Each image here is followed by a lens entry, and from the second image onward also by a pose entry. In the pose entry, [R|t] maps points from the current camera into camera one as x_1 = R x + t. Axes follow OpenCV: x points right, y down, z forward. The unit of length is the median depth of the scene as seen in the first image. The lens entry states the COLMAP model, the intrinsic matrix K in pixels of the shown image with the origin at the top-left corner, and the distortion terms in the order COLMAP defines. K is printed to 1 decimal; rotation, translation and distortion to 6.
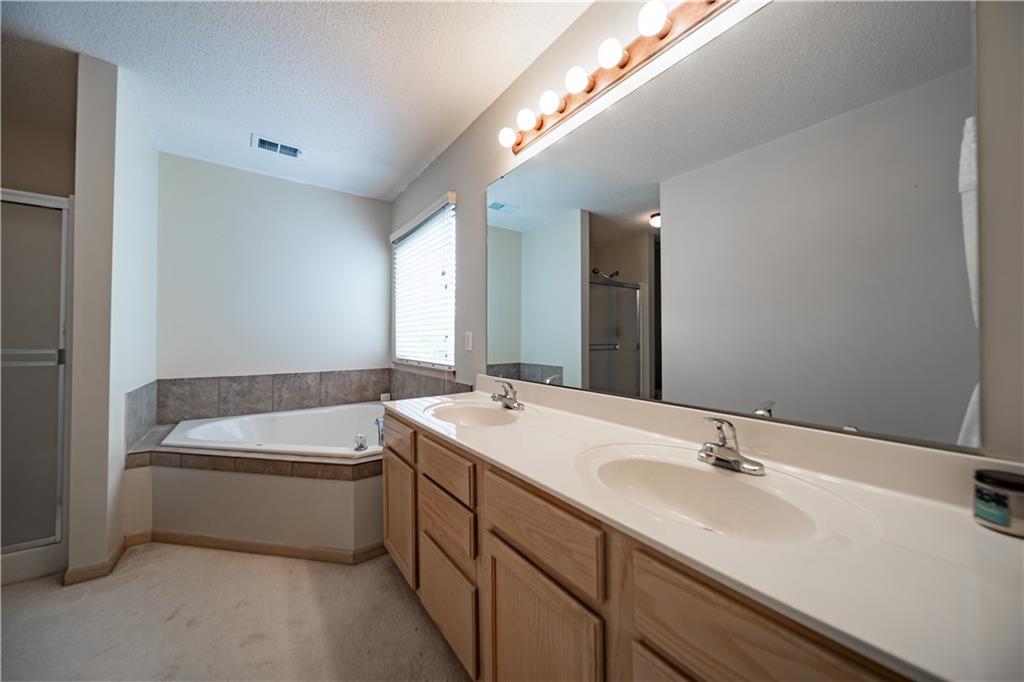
lens RADIAL K [[353.1, 0, 509.5], [0, 353.1, 337.0], [0, 0, 1]] dist [-0.001868, -0.000197]
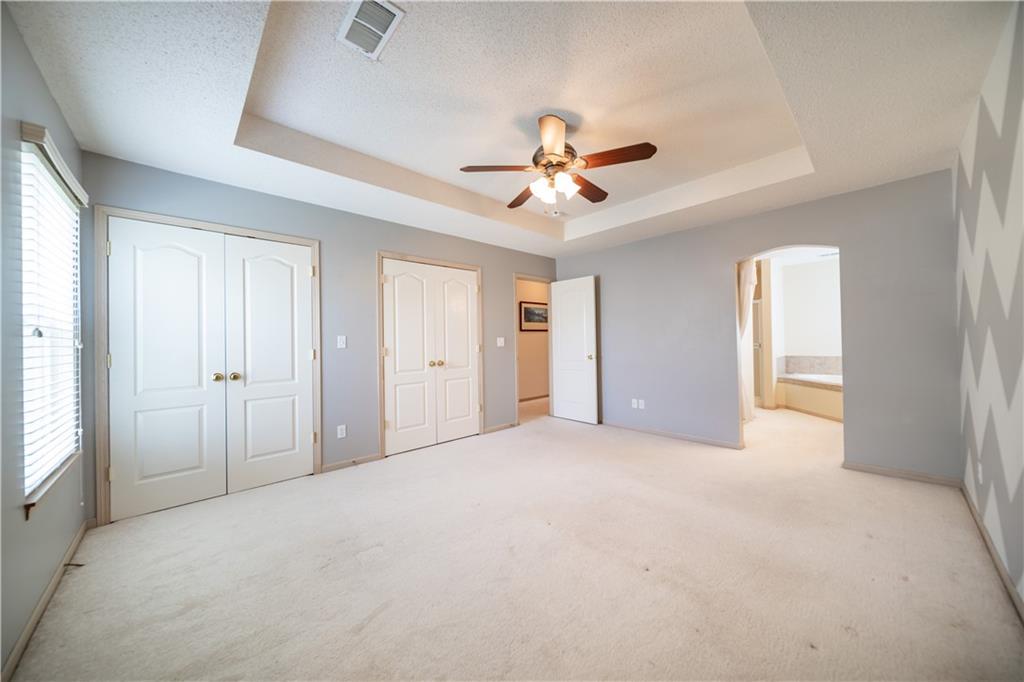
lens RADIAL K [[353.1, 0, 509.5], [0, 353.1, 337.0], [0, 0, 1]] dist [-0.001868, -0.000197]
pose [[0.123823, -0.011603, -0.992237, 1.435019], [0.021908, 0.999720, -0.008956, -0.037766], [0.992063, -0.020629, 0.124042, -1.444470]]
